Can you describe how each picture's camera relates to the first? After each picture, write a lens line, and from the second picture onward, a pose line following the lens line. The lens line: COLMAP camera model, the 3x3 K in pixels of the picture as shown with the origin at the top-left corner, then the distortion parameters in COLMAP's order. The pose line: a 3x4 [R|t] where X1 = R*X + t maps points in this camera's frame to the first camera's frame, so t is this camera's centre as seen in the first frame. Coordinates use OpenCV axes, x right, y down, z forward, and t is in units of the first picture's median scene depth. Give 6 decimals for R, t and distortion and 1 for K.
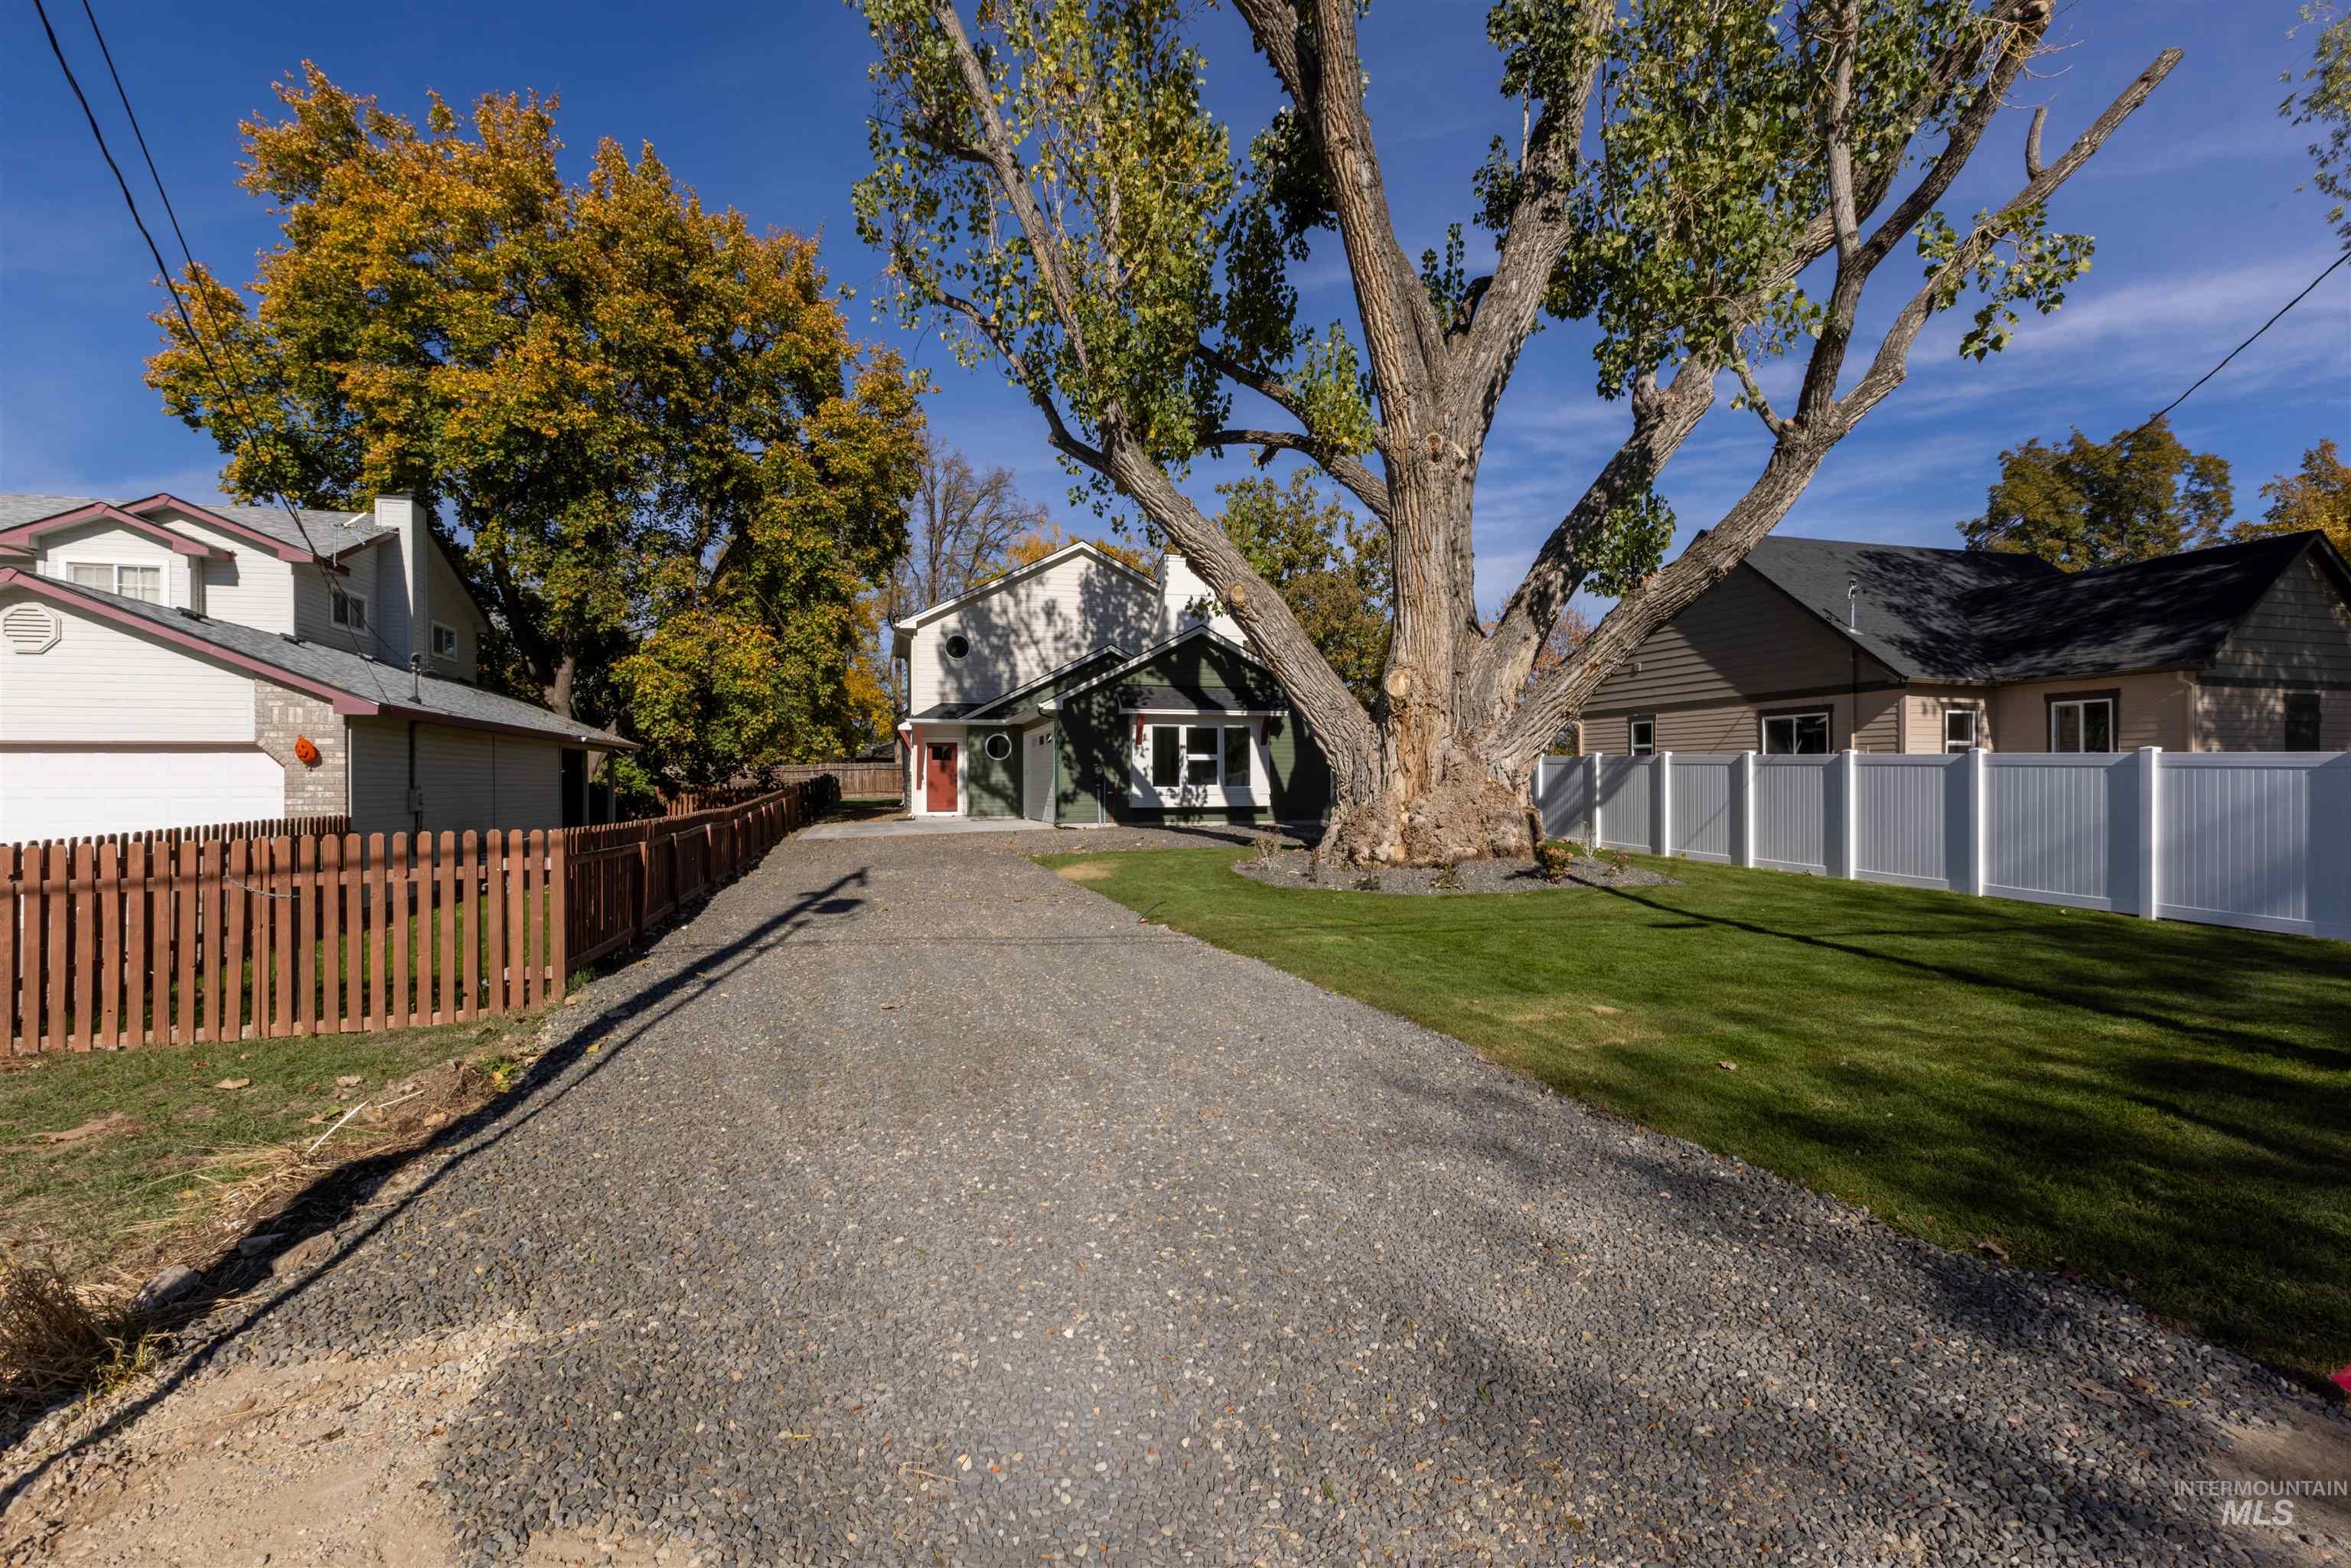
lens RADIAL K [[1048.1, 0, 1186.0], [0, 1048.1, 777.3], [0, 0, 1]] dist [0.000960, 0.000109]
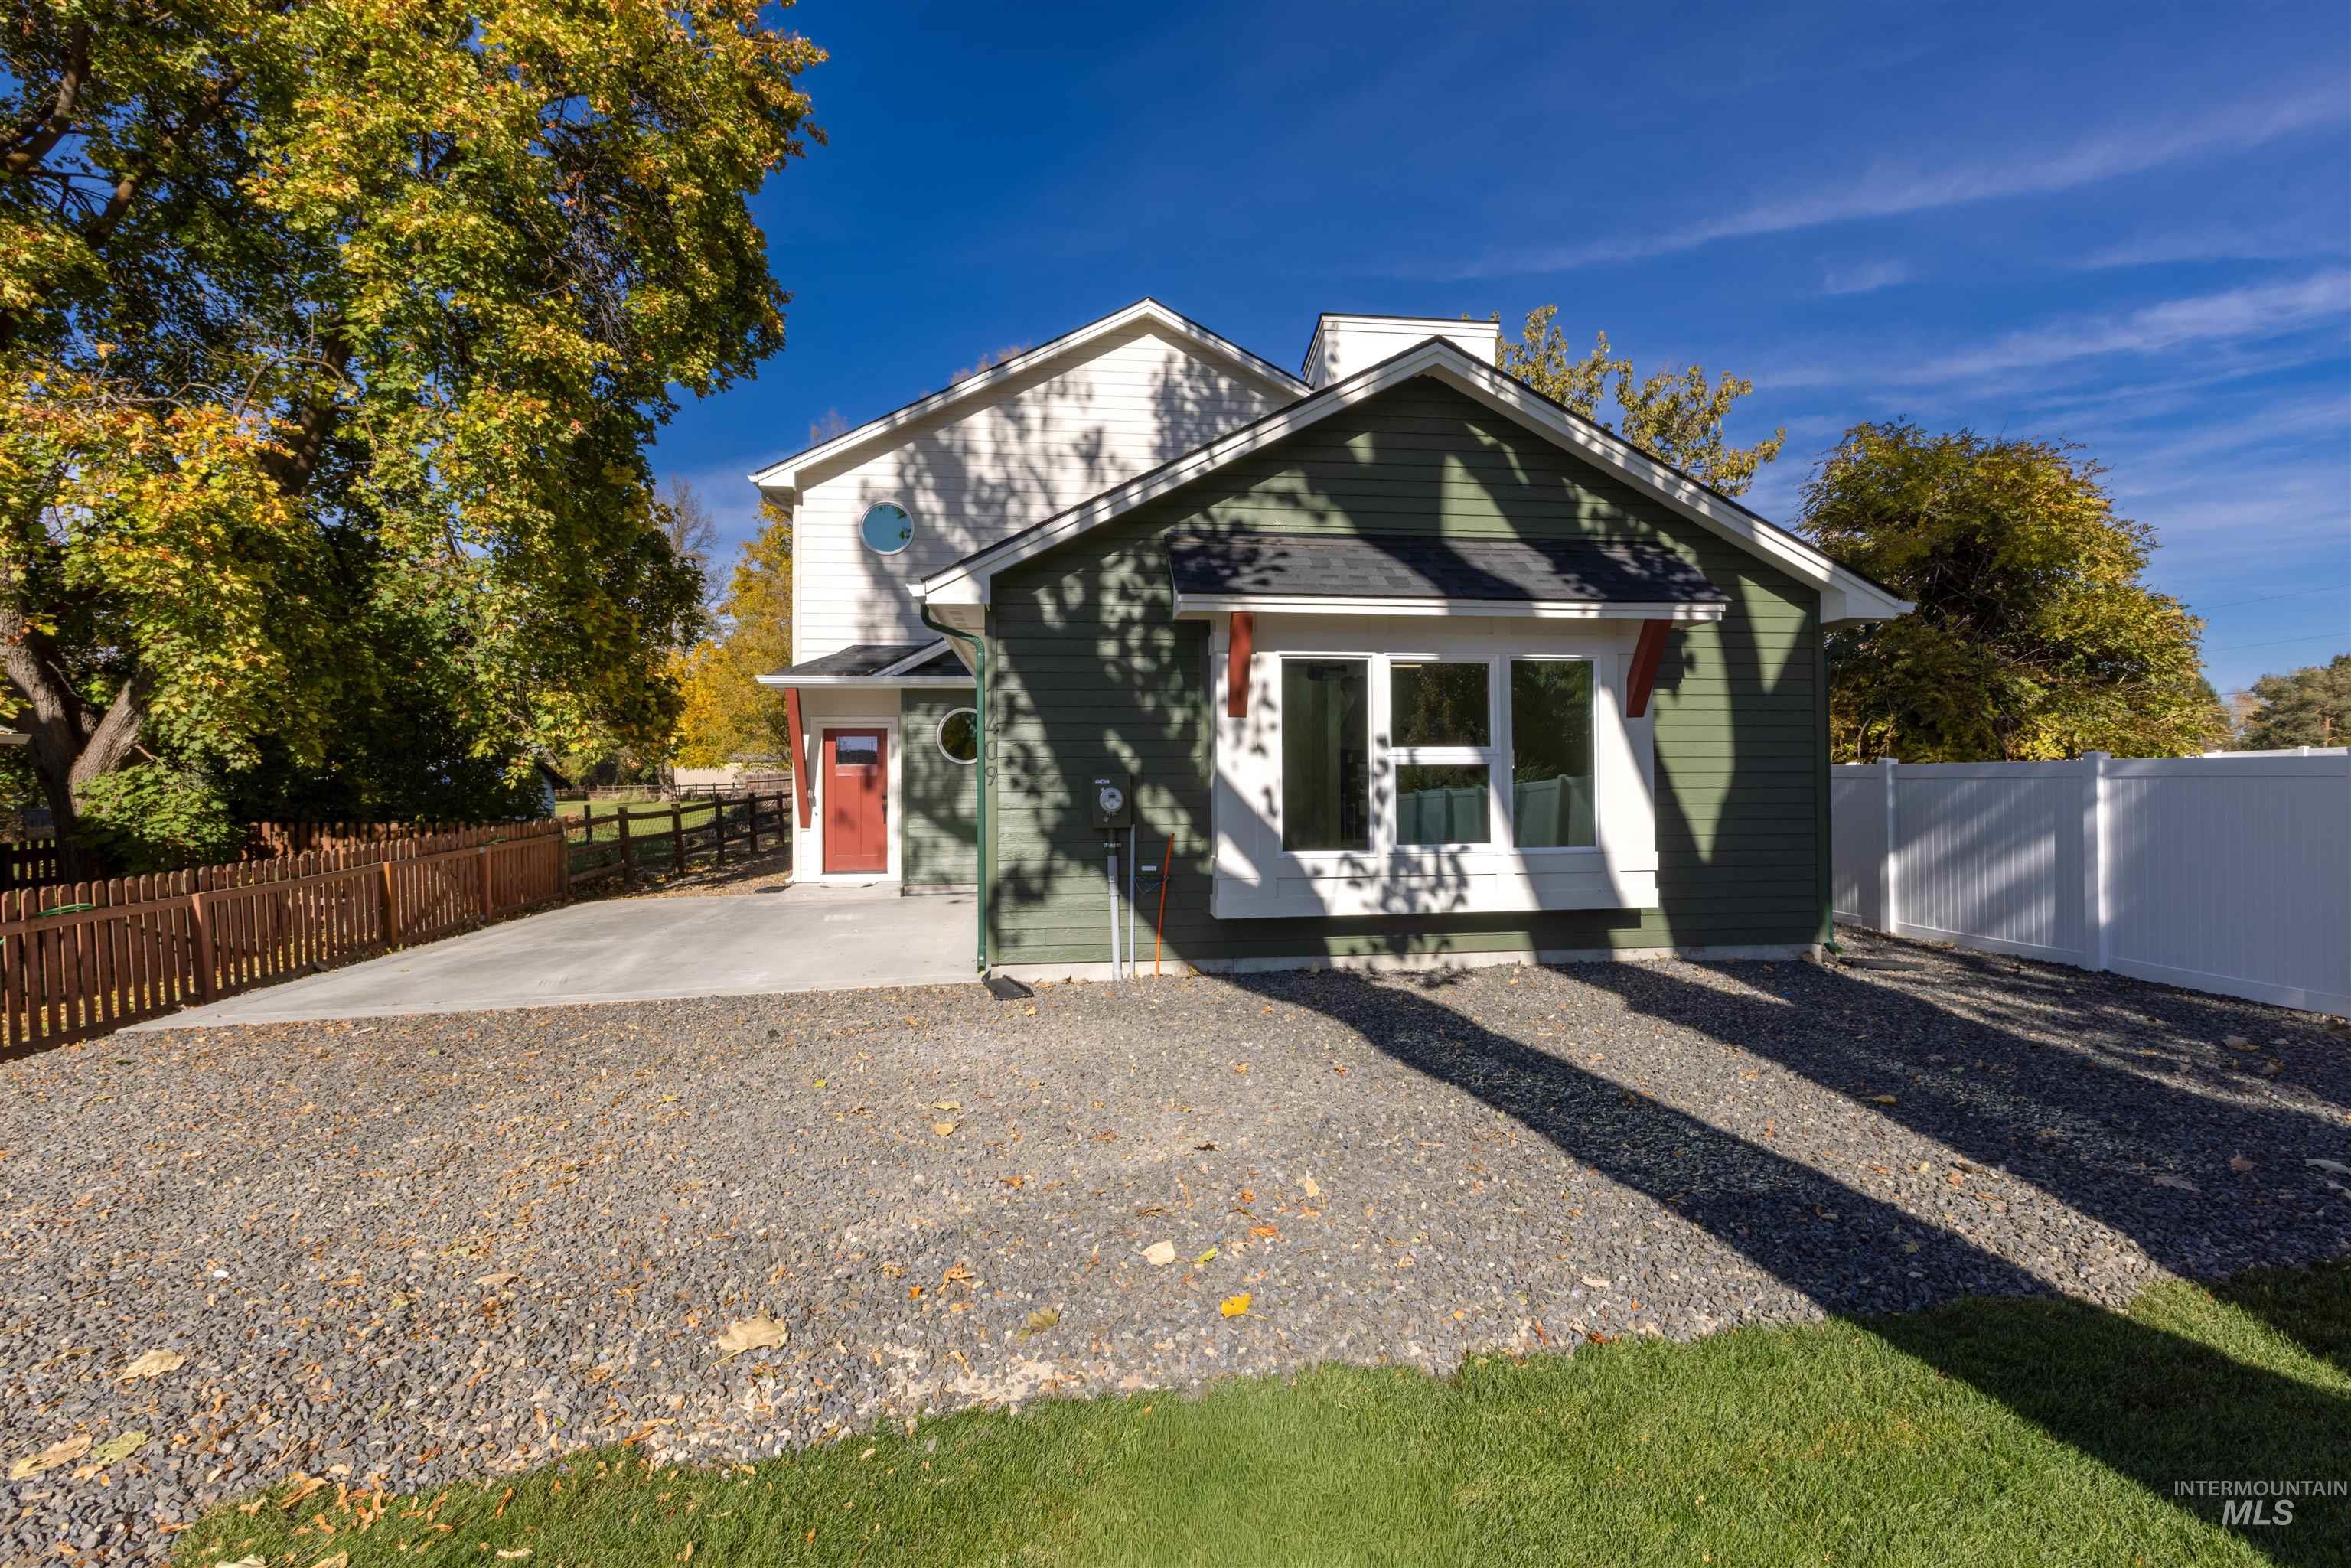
lens RADIAL K [[1048.1, 0, 1186.0], [0, 1048.1, 777.3], [0, 0, 1]] dist [0.000960, 0.000109]
pose [[0.985513, -0.004590, -0.169537, -0.008490], [0.004939, 0.999986, 0.001641, -0.011680], [0.169528, -0.002455, 0.985522, 0.601501]]
